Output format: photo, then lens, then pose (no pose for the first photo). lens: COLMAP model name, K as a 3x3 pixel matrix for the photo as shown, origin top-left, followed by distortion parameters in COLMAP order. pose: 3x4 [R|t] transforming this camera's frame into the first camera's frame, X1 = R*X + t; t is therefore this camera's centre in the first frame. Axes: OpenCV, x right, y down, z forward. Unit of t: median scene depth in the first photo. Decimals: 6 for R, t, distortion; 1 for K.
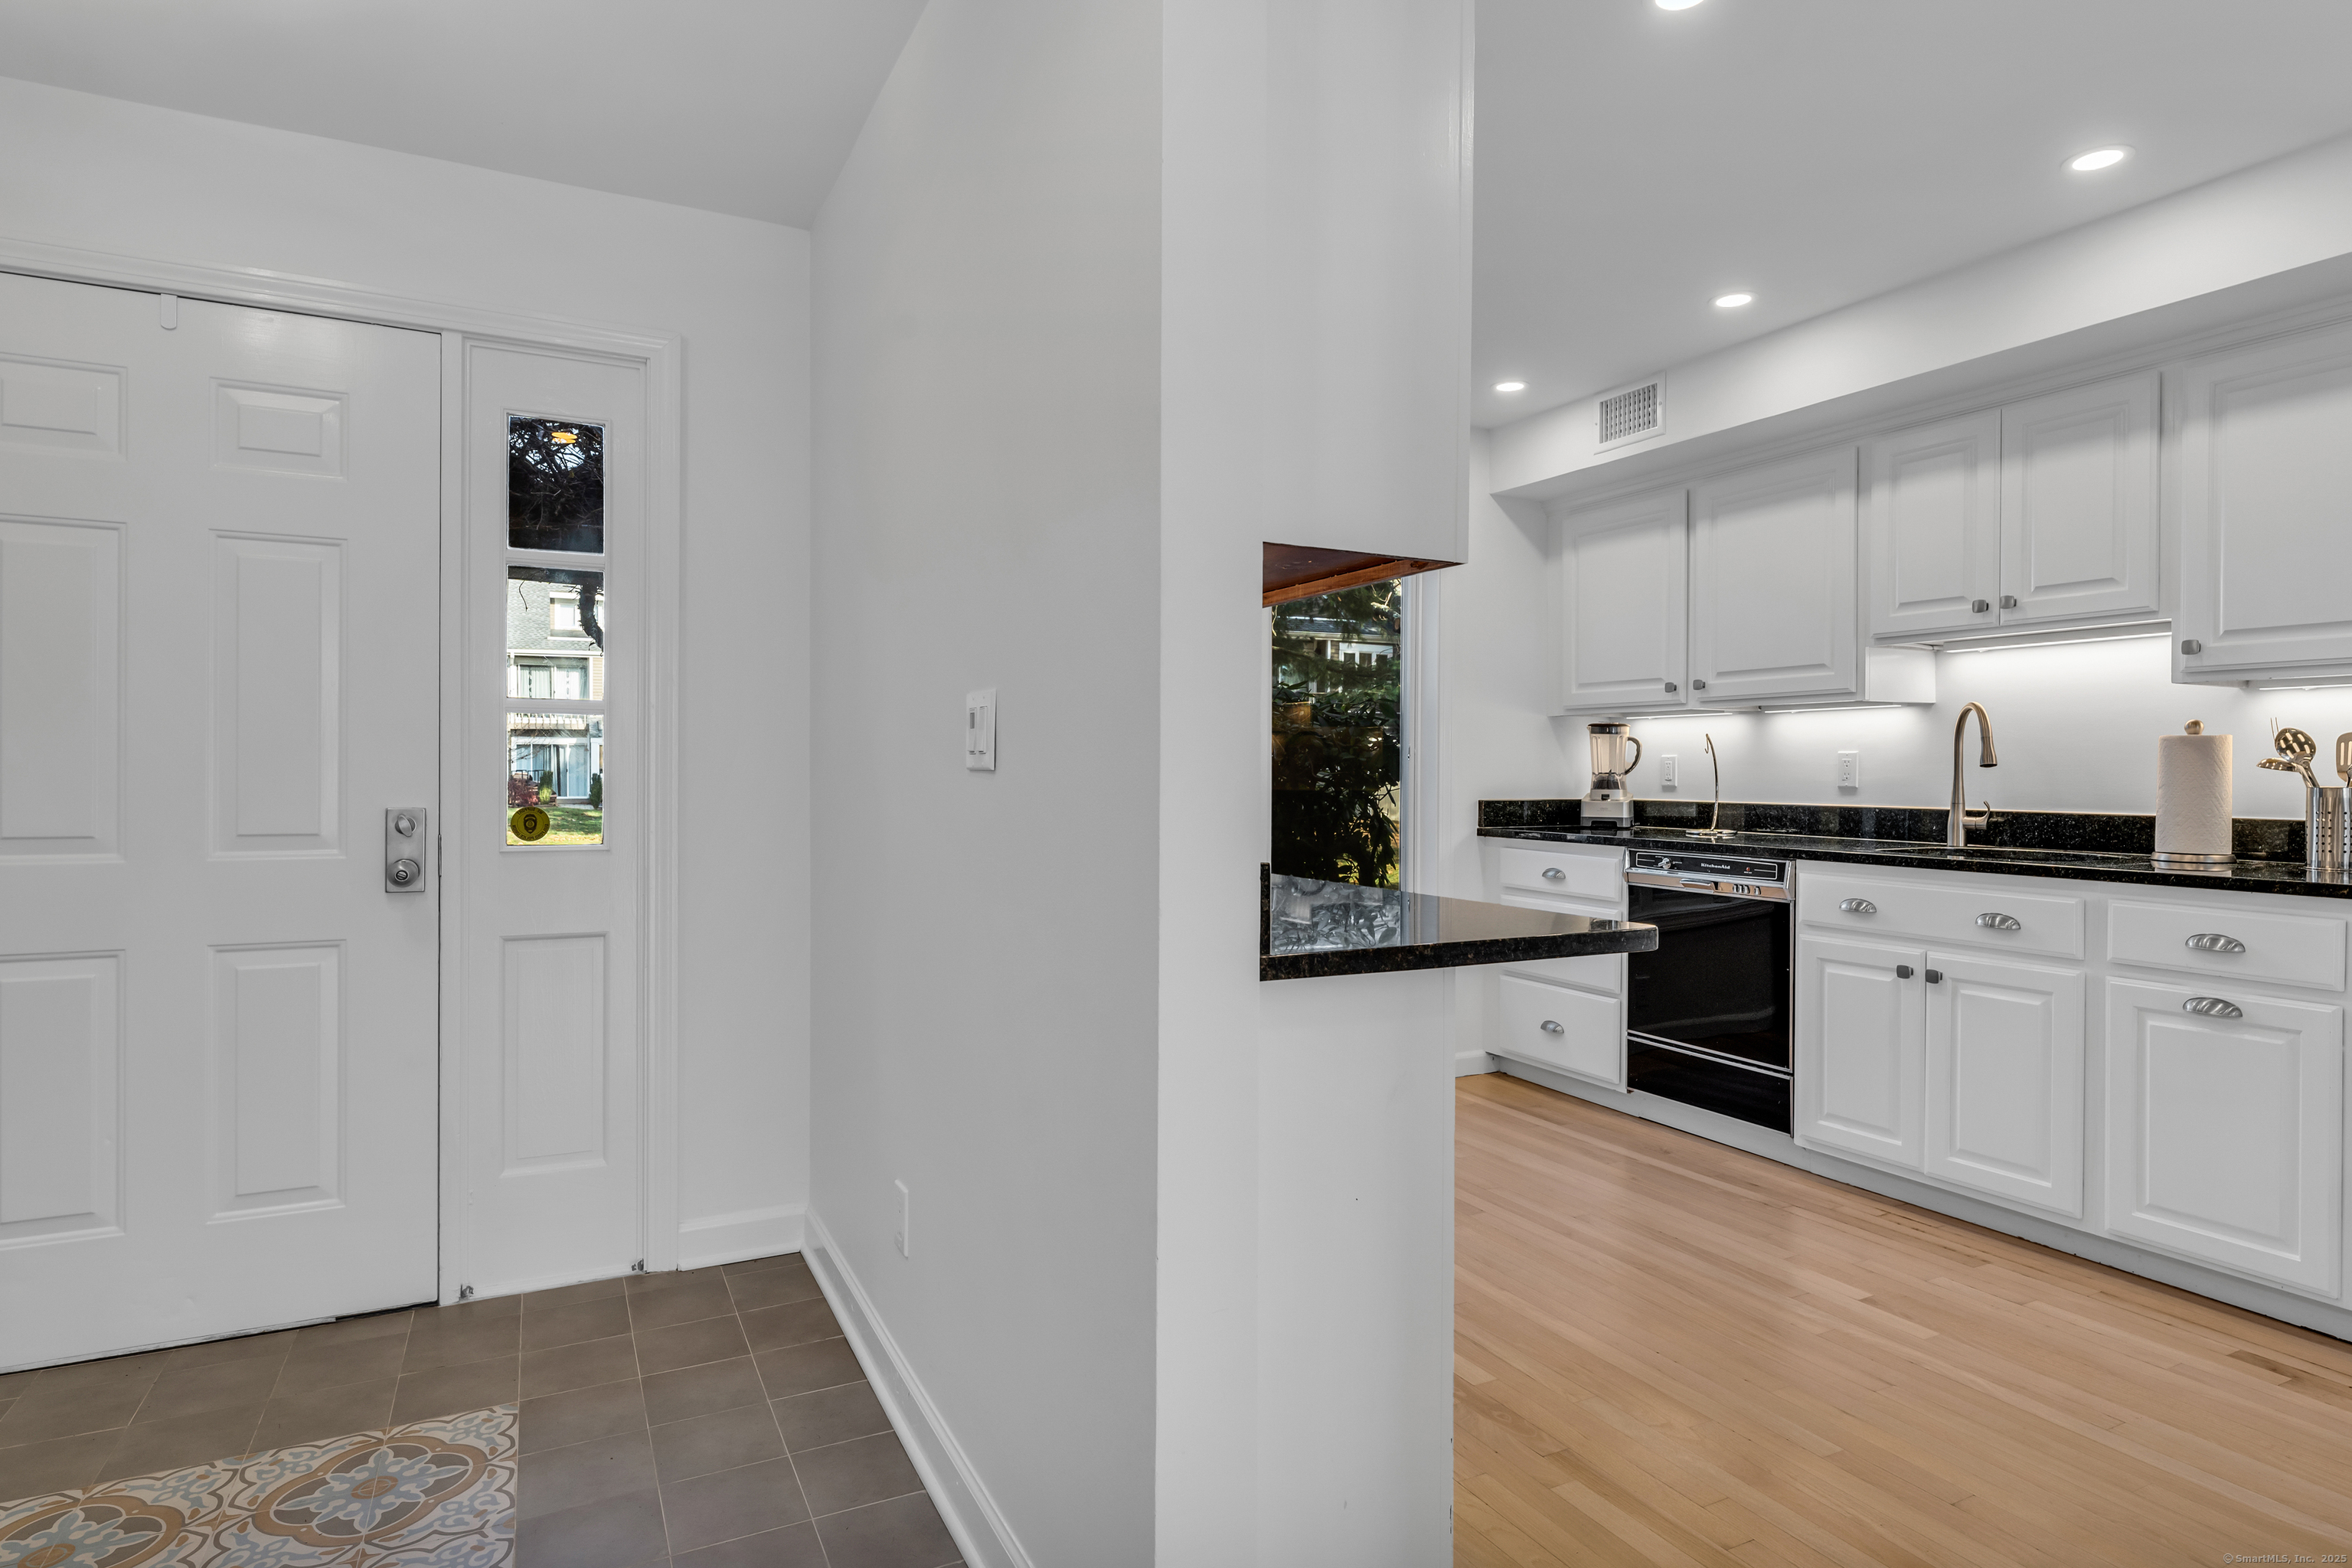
lens RADIAL K [[1247.1, 0, 1171.3], [0, 1247.1, 781.3], [0, 0, 1]] dist [-0.004591, -0.001396]
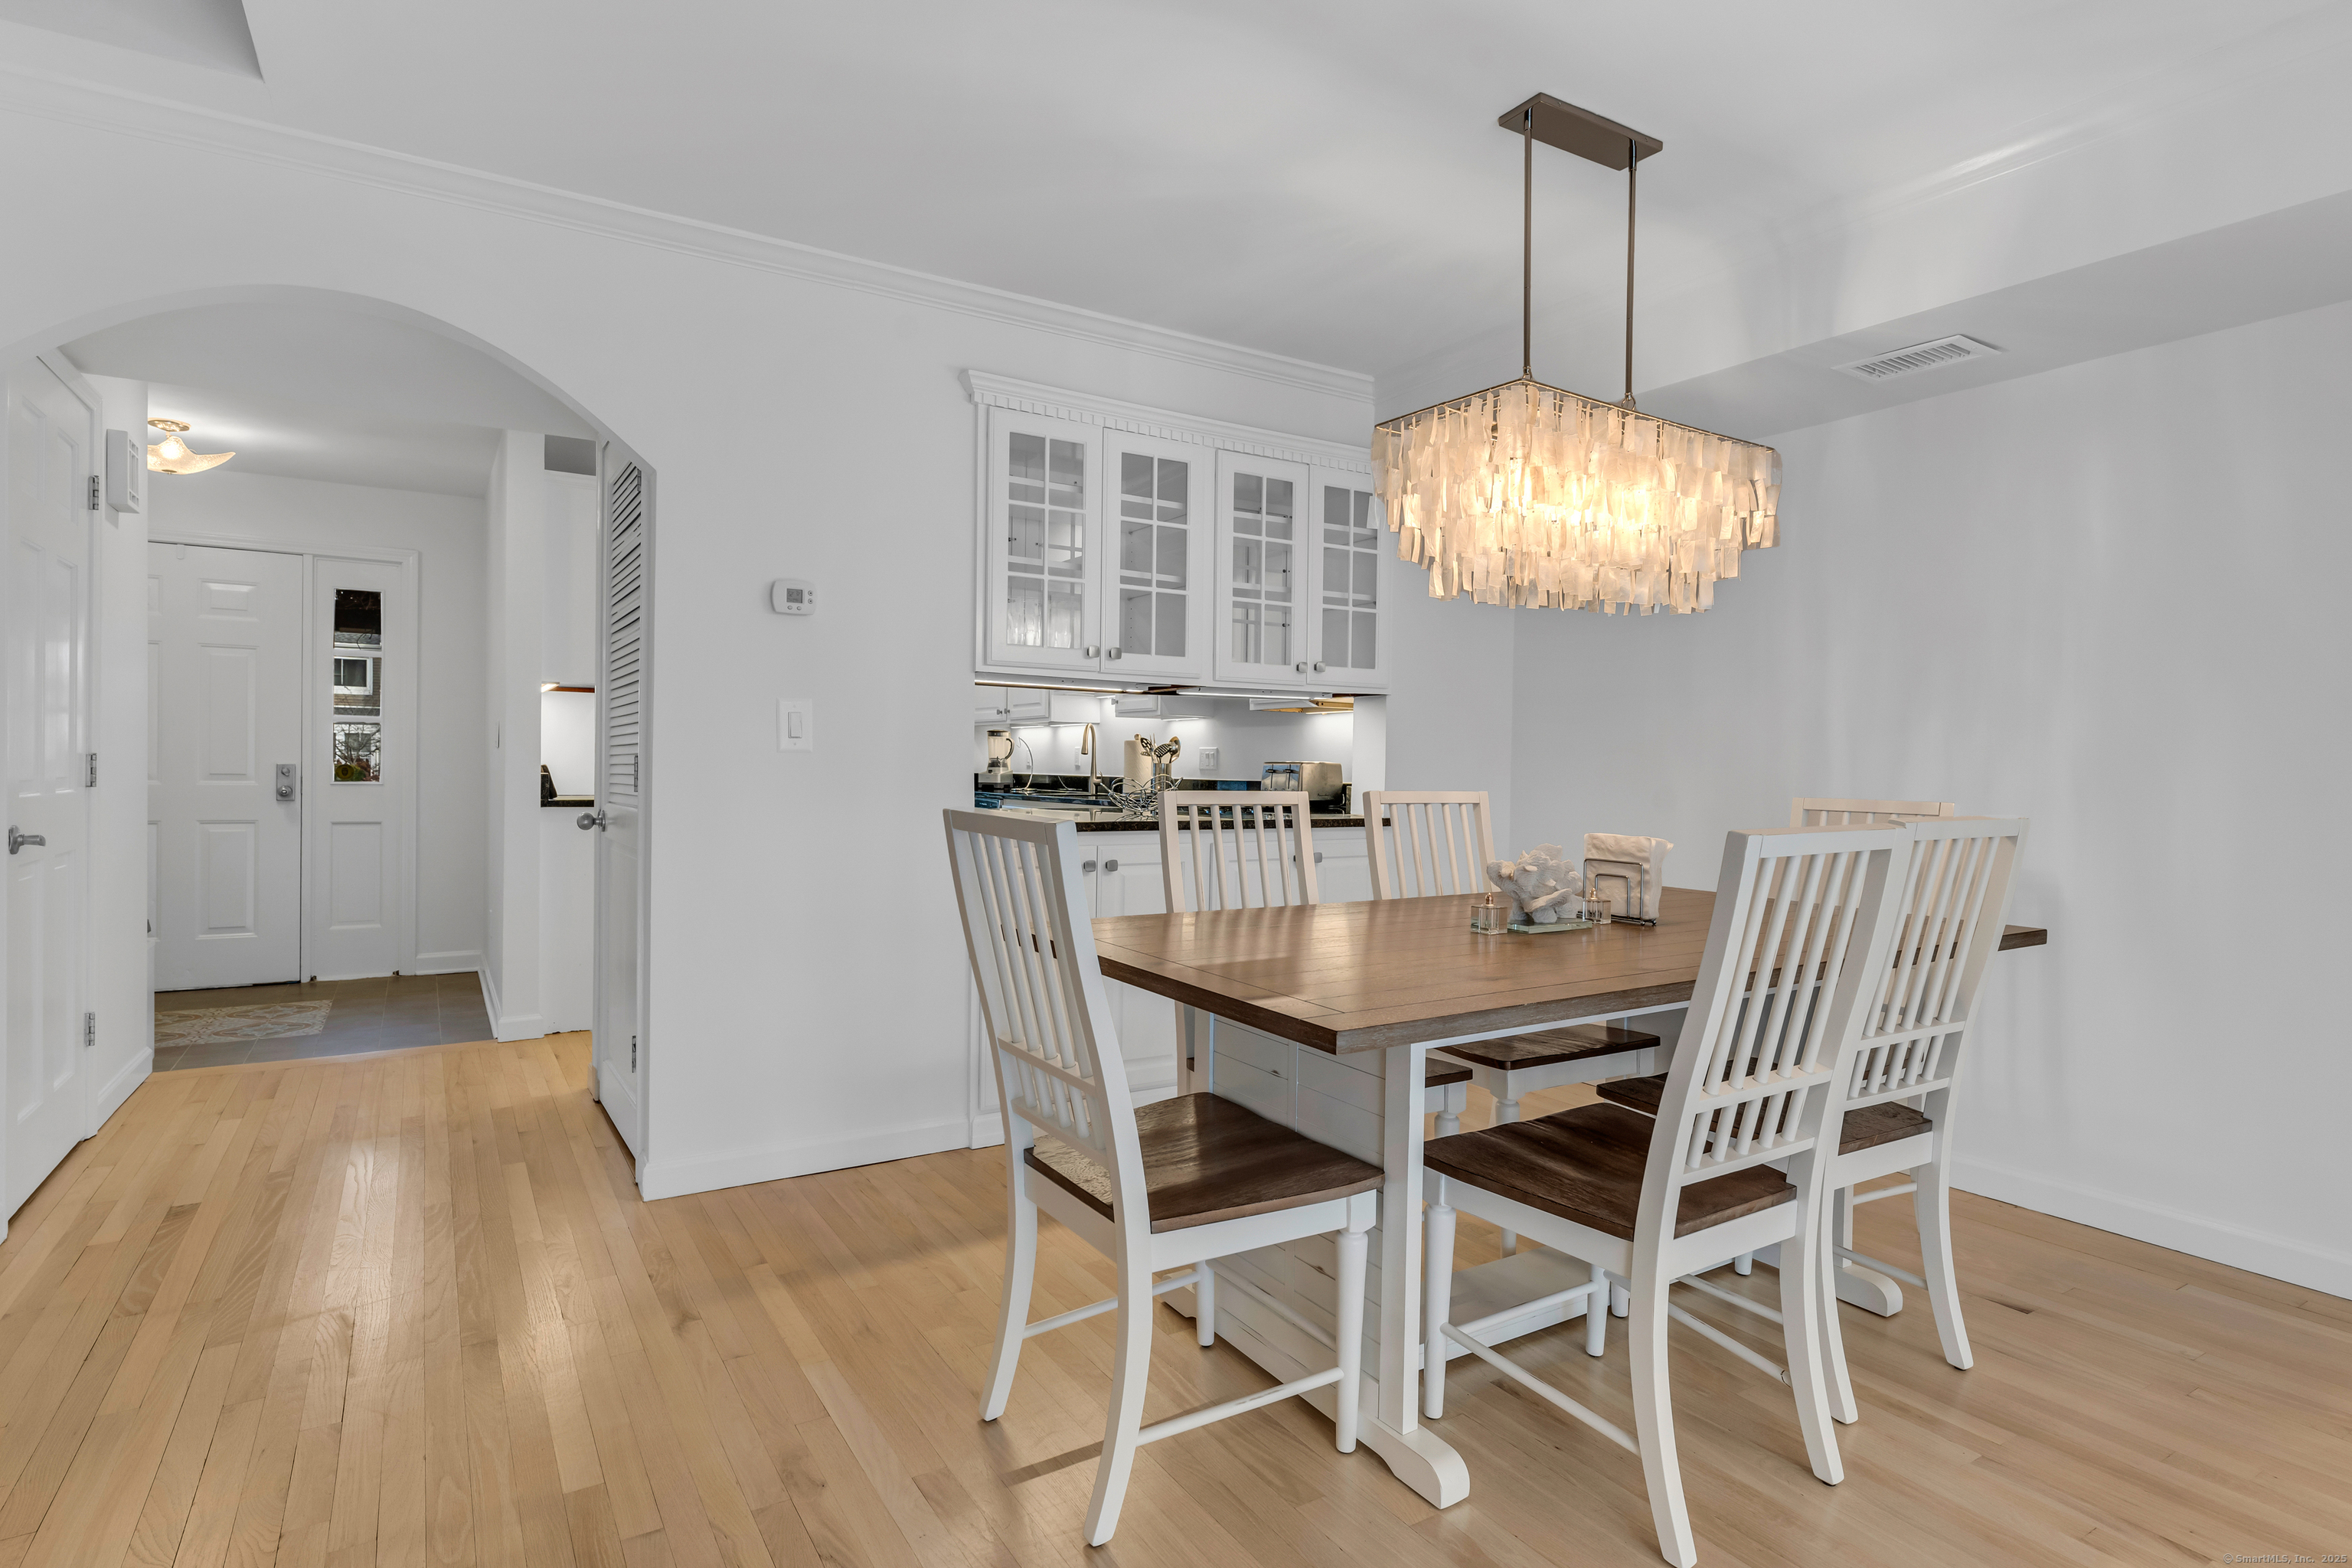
lens RADIAL K [[1247.1, 0, 1165.7], [0, 1247.1, 782.2], [0, 0, 1]] dist [-0.004591, -0.001396]
pose [[0.996302, 0.005741, 0.085725, 0.594765], [-0.005988, 0.999979, 0.002620, 0.029019], [-0.085708, -0.003124, 0.996315, -1.053285]]
